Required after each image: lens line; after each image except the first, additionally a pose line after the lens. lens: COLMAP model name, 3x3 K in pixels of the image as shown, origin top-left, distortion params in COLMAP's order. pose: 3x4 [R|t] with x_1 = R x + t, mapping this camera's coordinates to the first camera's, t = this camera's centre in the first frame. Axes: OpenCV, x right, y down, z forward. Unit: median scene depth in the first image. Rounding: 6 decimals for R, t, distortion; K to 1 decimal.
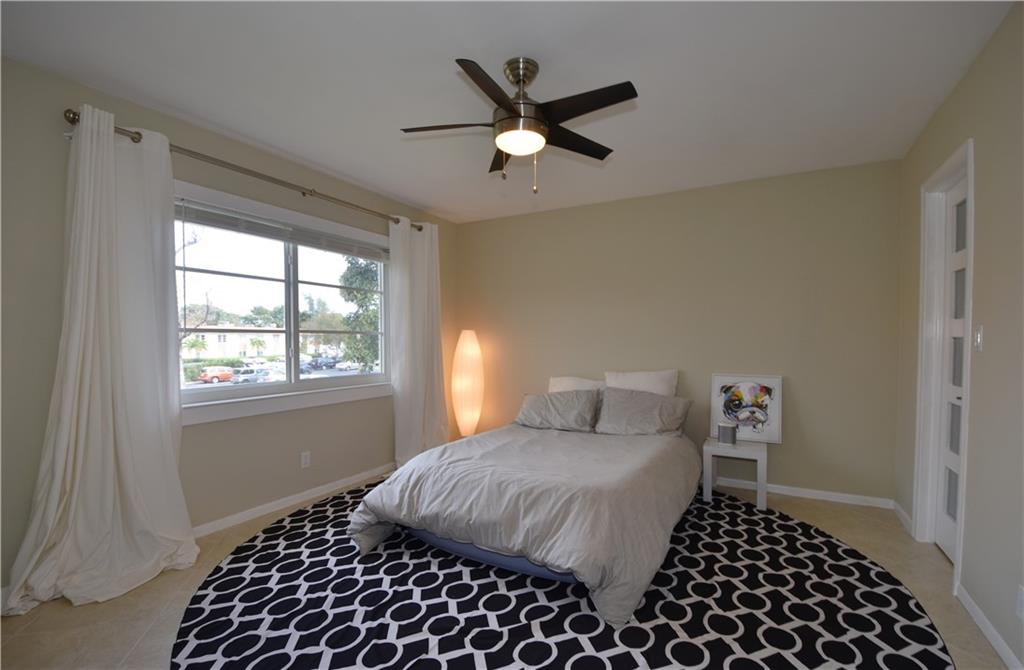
lens RADIAL K [[451.3, 0, 509.5], [0, 451.3, 348.3], [0, 0, 1]] dist [-0.003621, -0.000603]
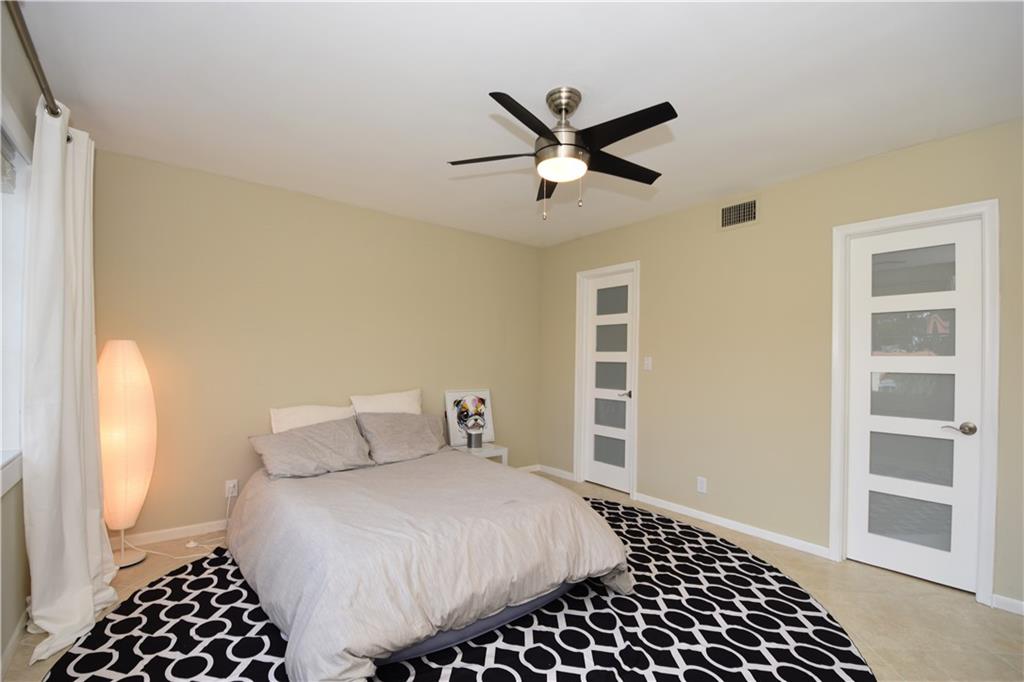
lens RADIAL K [[450.8, 0, 514.1], [0, 450.8, 357.4], [0, 0, 1]] dist [0.020927, -0.026269]
pose [[0.384244, 0.007861, 0.923198, -0.574866], [0.000412, 0.999962, -0.008686, -0.018560], [-0.923231, 0.003718, 0.384226, 0.436911]]
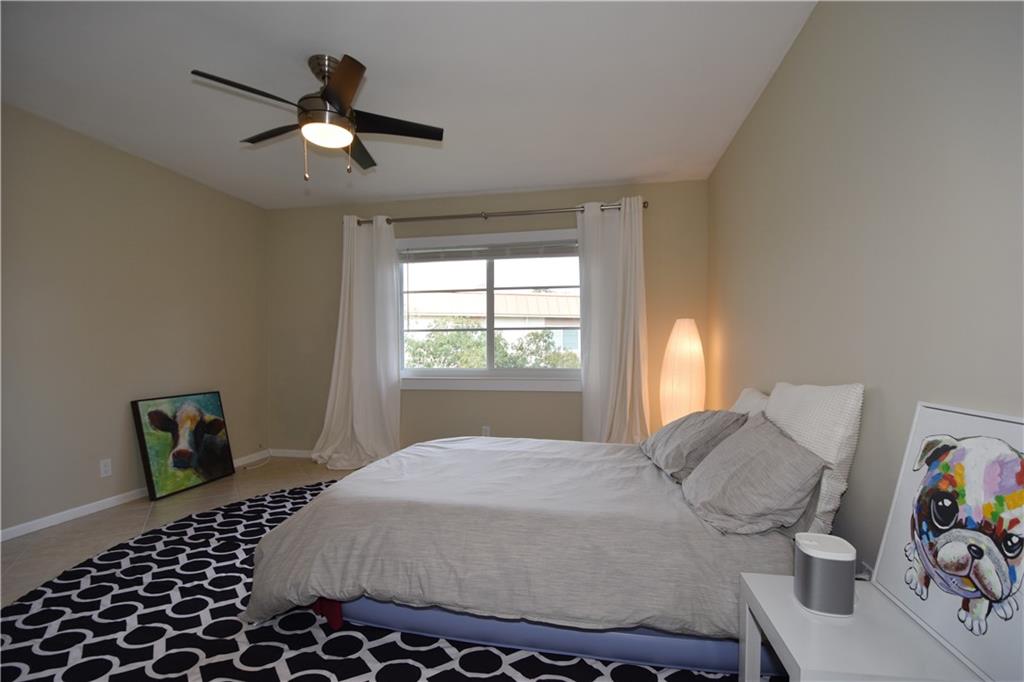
lens RADIAL K [[450.8, 0, 514.1], [0, 450.8, 357.4], [0, 0, 1]] dist [0.020927, -0.026269]
pose [[0.312518, 0.012597, -0.949828, 0.718674], [-0.015546, 0.999846, 0.008145, 0.028767], [0.949785, 0.012221, 0.312666, 0.667573]]
